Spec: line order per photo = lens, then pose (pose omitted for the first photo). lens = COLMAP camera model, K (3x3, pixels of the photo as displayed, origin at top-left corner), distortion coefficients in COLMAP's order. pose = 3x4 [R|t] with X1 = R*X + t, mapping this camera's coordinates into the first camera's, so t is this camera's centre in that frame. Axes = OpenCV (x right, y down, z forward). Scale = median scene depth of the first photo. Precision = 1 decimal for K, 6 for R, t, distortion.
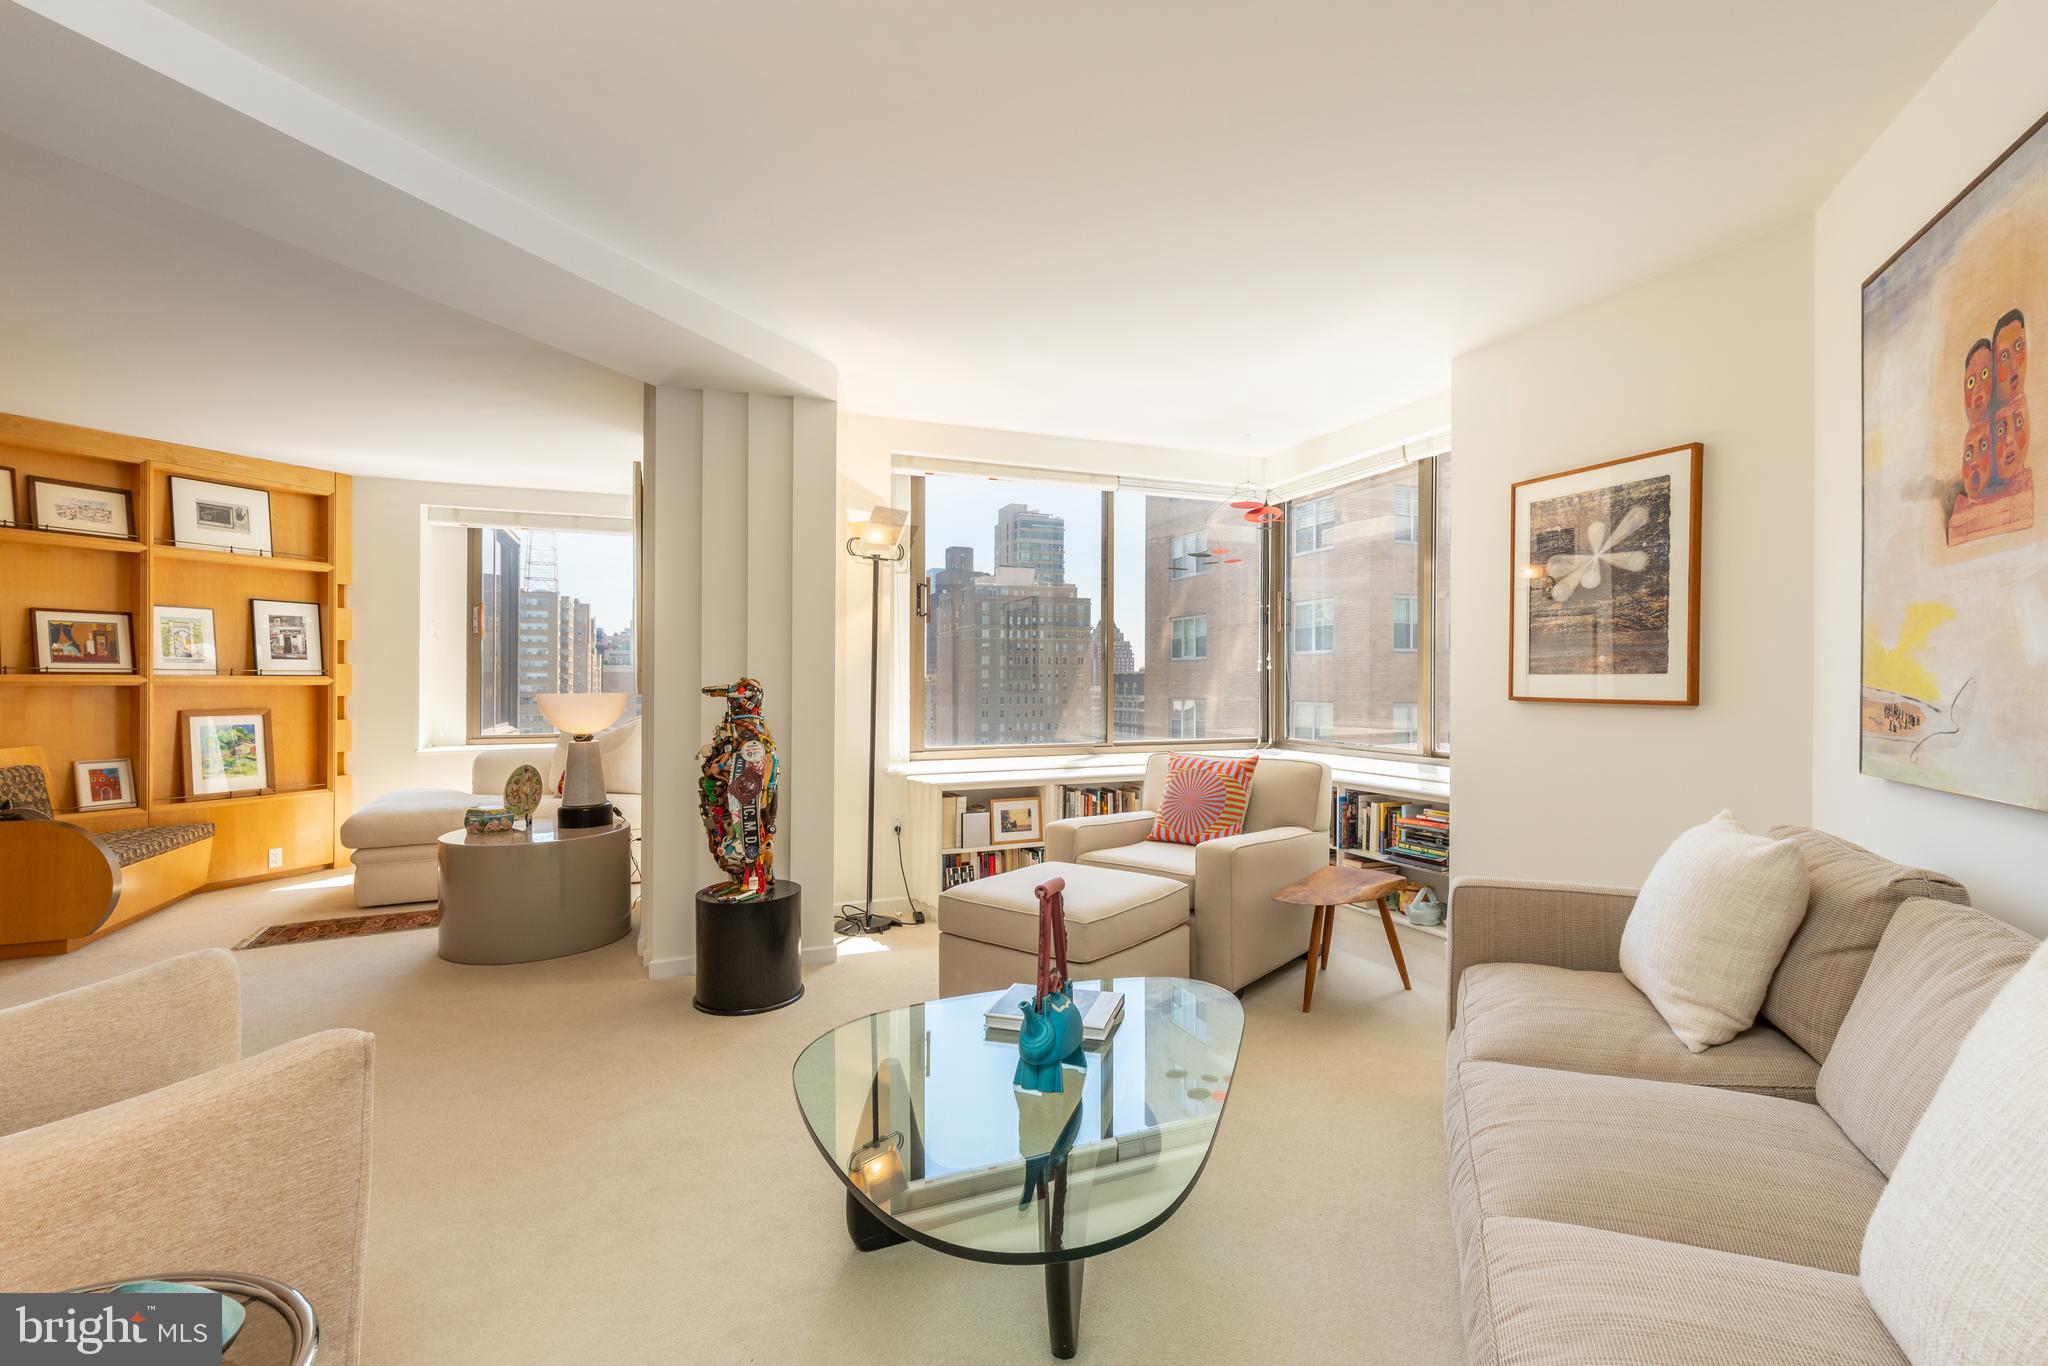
lens RADIAL K [[932.3, 0, 1026.8], [0, 932.3, 676.6], [0, 0, 1]] dist [0.008484, -0.001953]
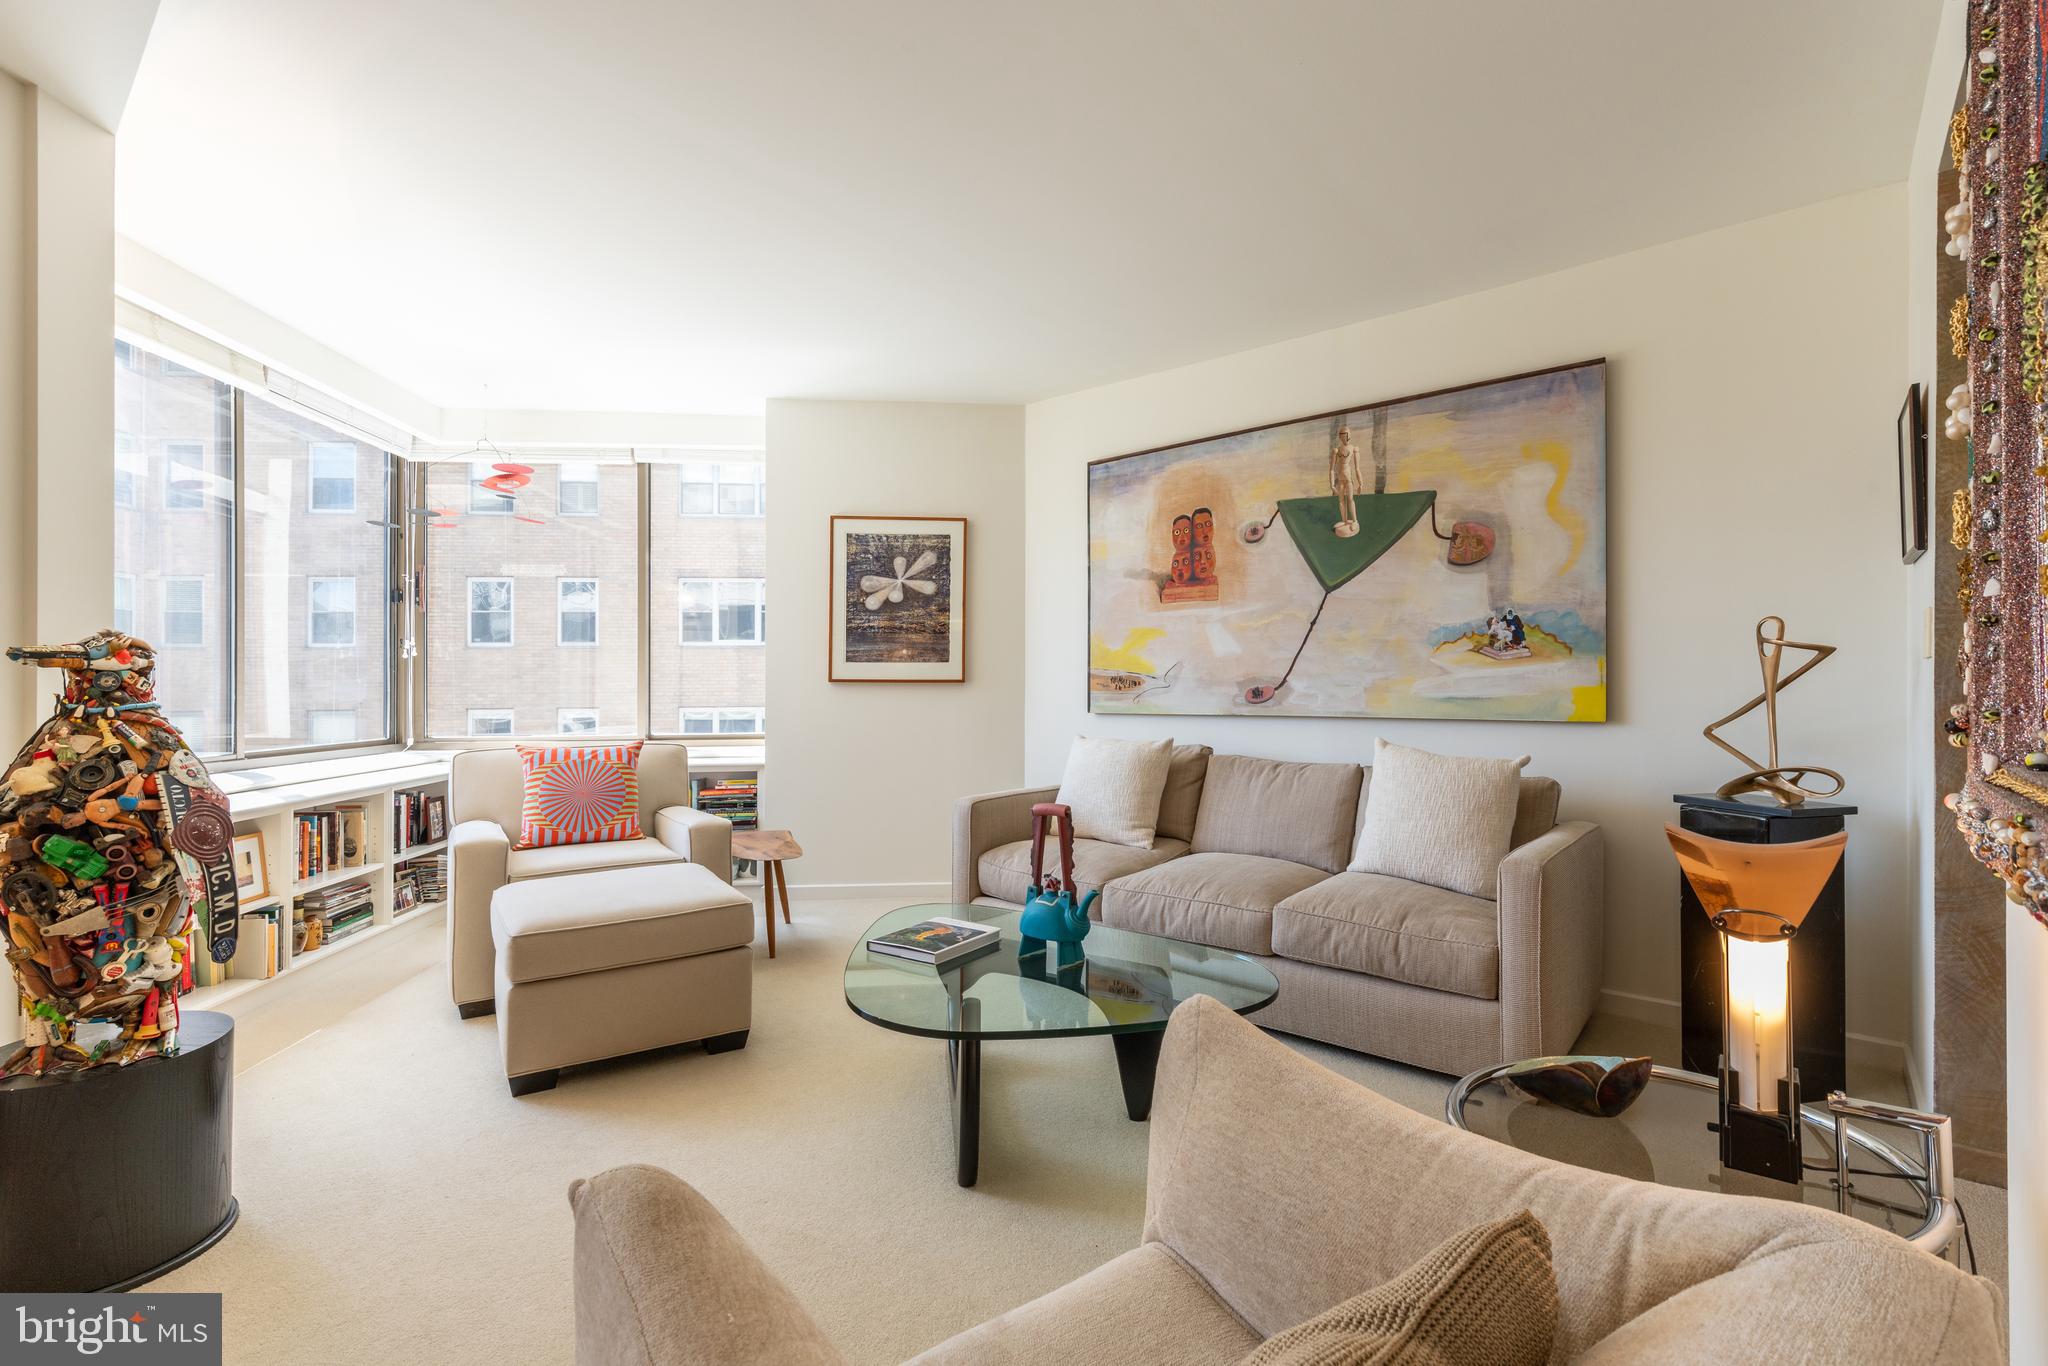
lens RADIAL K [[932.3, 0, 1044.7], [0, 932.3, 679.1], [0, 0, 1]] dist [0.008484, -0.001953]
pose [[0.278666, 0.006274, 0.960368, -0.687650], [-0.001310, 0.999980, -0.006152, 0.030744], [-0.960387, 0.000456, 0.278668, 0.375797]]
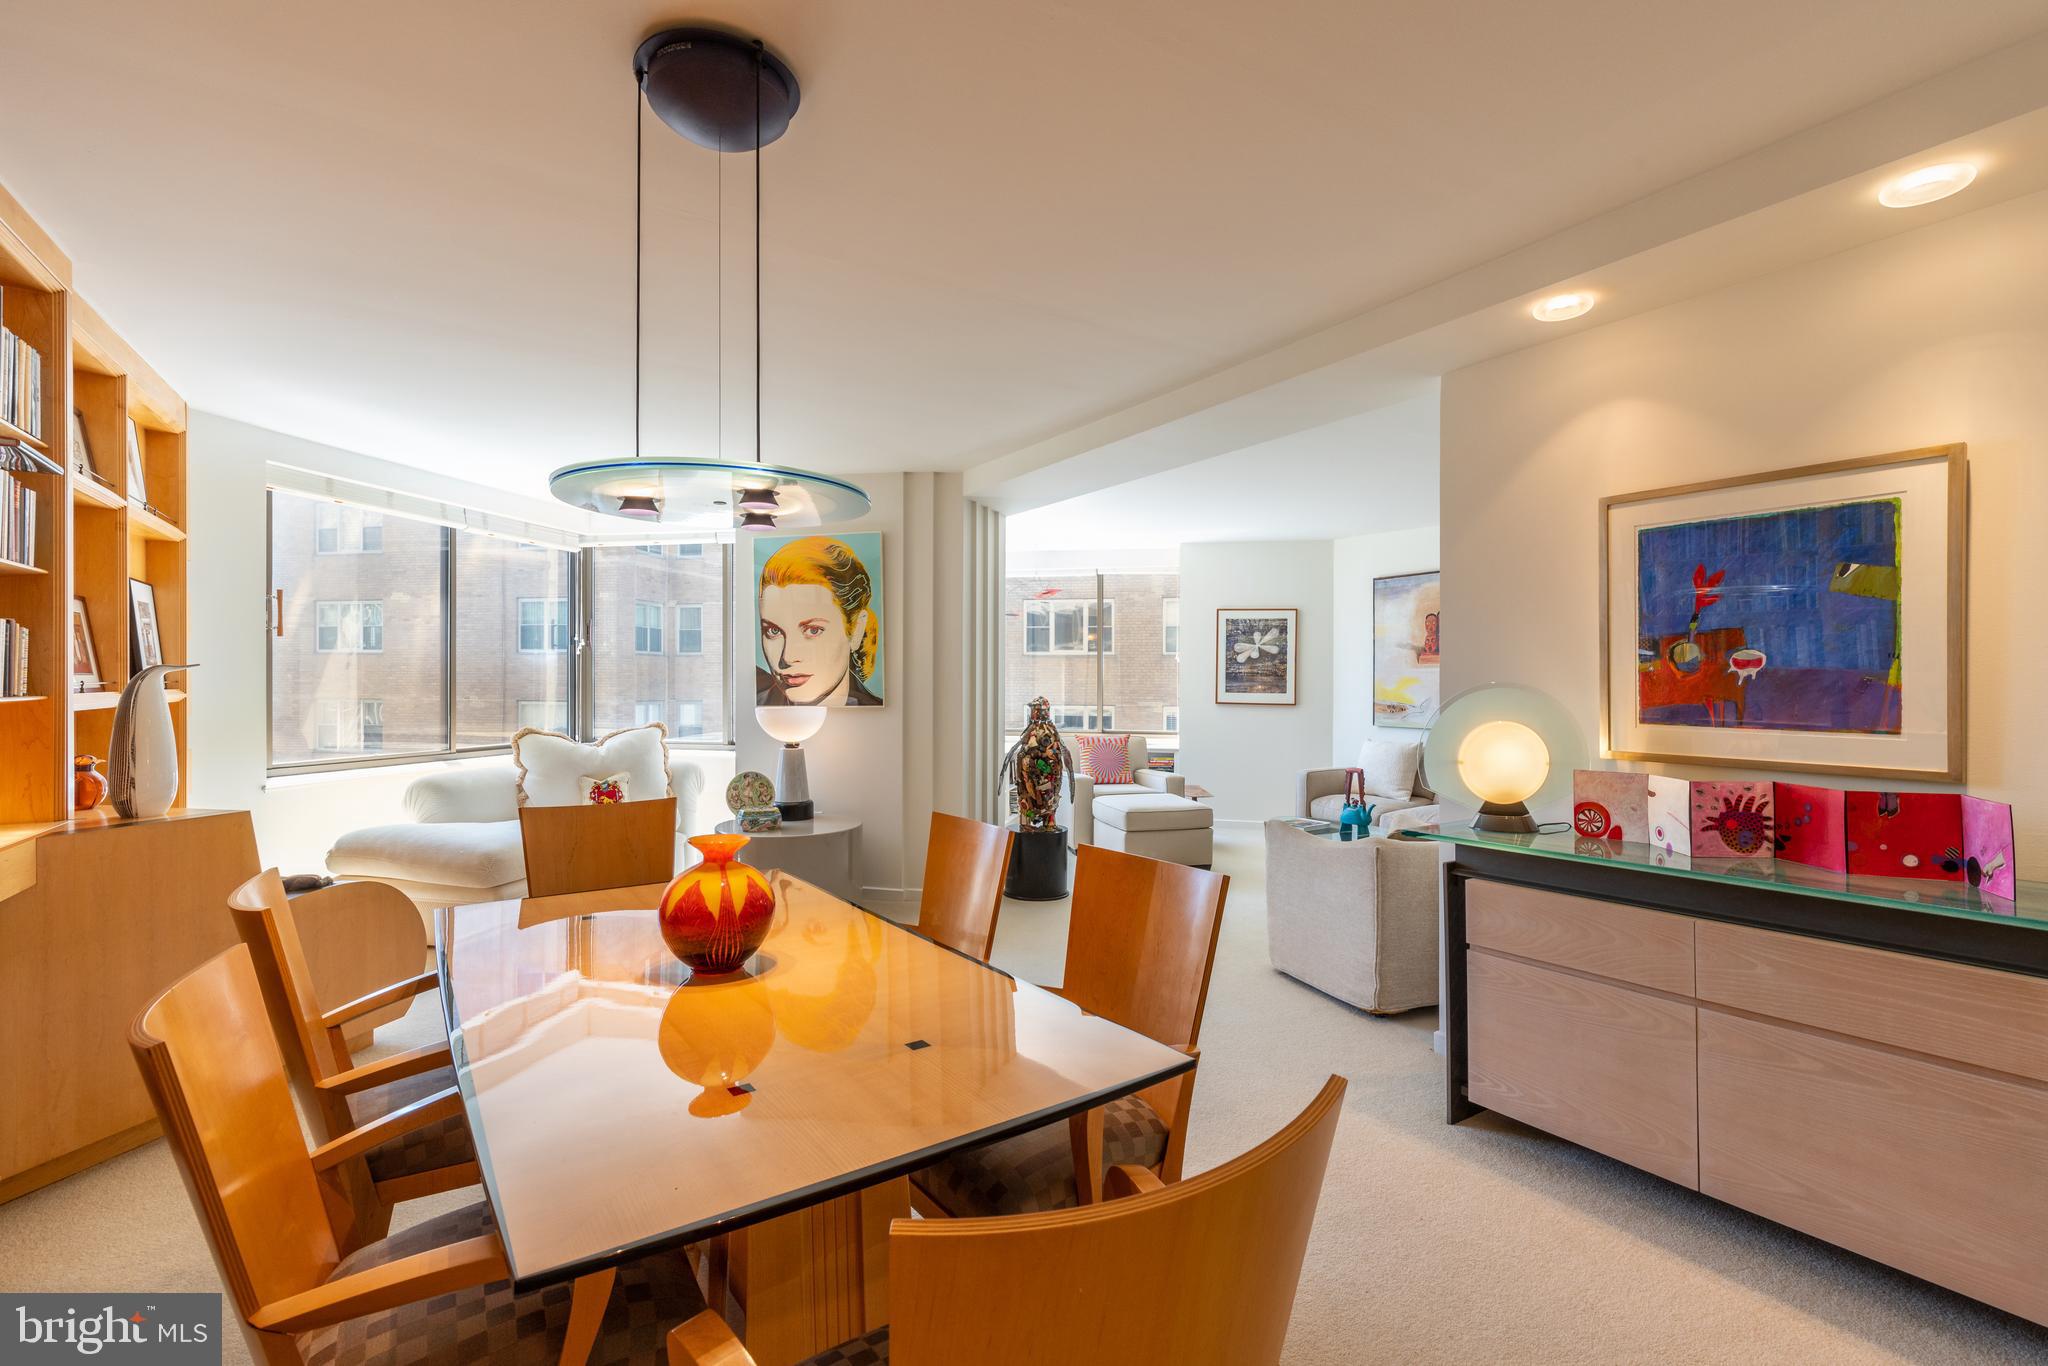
lens RADIAL K [[932.3, 0, 1019.2], [0, 932.3, 651.3], [0, 0, 1]] dist [0.008484, -0.001953]
pose [[0.568030, 0.030838, 0.822430, -1.751264], [-0.013350, 0.999512, -0.028258, -0.034076], [-0.822899, 0.005072, 0.568165, 0.105523]]
